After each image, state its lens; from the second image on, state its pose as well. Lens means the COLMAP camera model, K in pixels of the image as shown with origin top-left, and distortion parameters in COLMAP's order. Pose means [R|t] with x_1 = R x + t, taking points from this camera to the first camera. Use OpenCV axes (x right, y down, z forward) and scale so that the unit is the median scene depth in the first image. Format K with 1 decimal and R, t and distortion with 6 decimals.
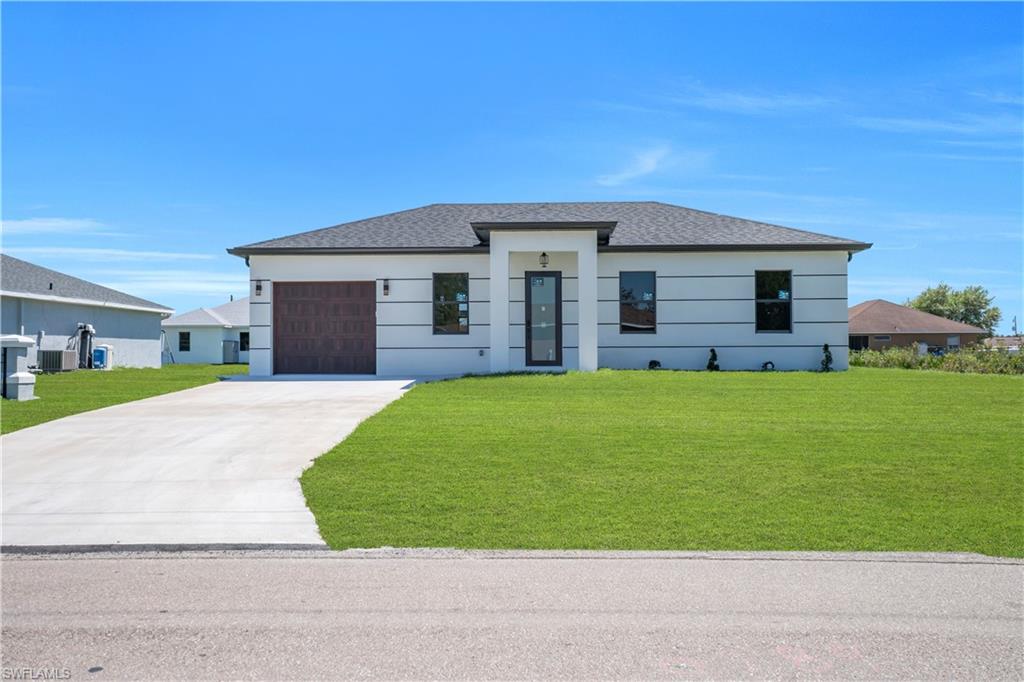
lens RADIAL K [[846.6, 0, 512.0], [0, 846.6, 341.0], [0, 0, 1]] dist [0.042561, 0.011049]
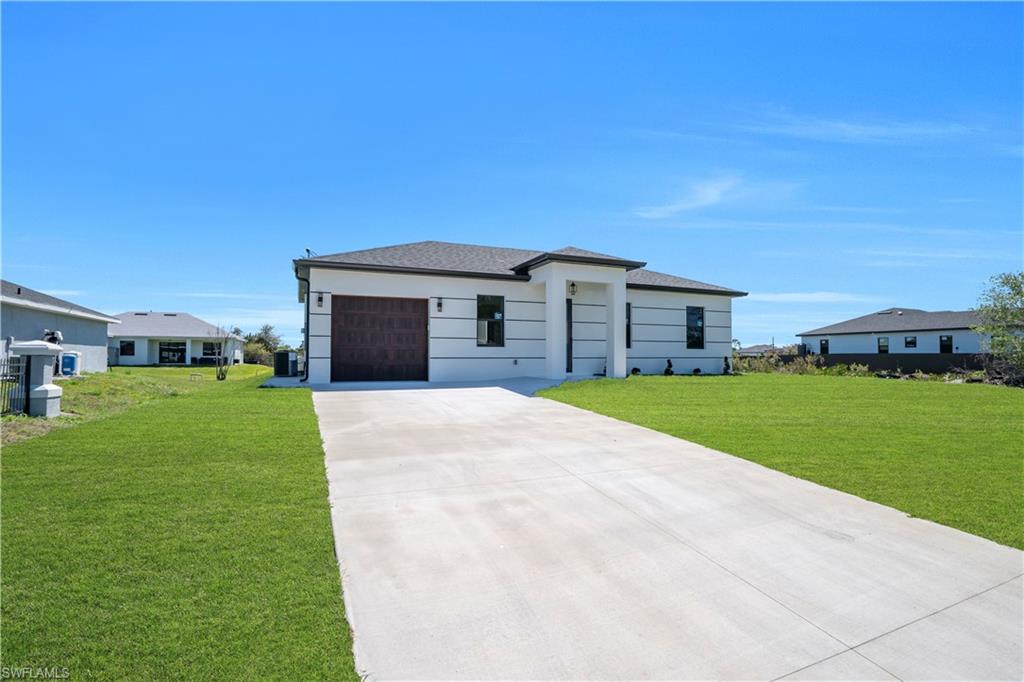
lens RADIAL K [[493.2, 0, 510.0], [0, 493.2, 343.3], [0, 0, 1]] dist [-0.036310, 0.000346]
pose [[0.903852, 0.017157, 0.427500, -0.344527], [-0.010577, 0.999786, -0.017764, -0.000631], [-0.427714, 0.011535, 0.903841, 0.359990]]
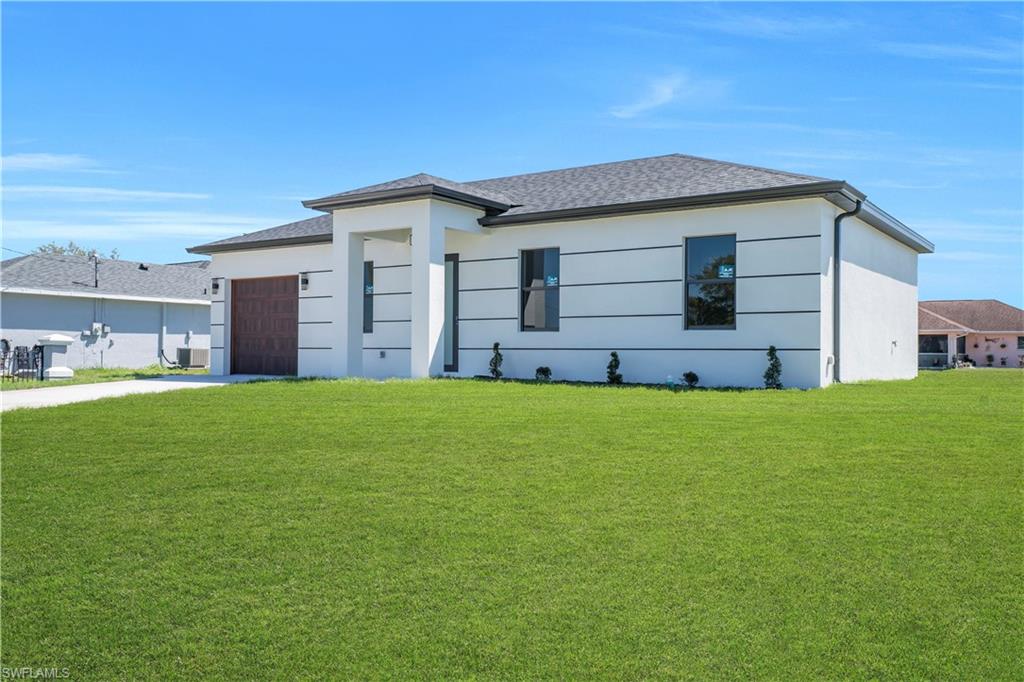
lens RADIAL K [[846.6, 0, 512.0], [0, 846.6, 341.0], [0, 0, 1]] dist [0.042561, 0.011049]
pose [[0.844952, 0.002073, -0.534839, 0.524838], [0.001718, 0.999977, 0.006591, -0.004869], [0.534840, -0.006488, 0.844928, 0.347883]]
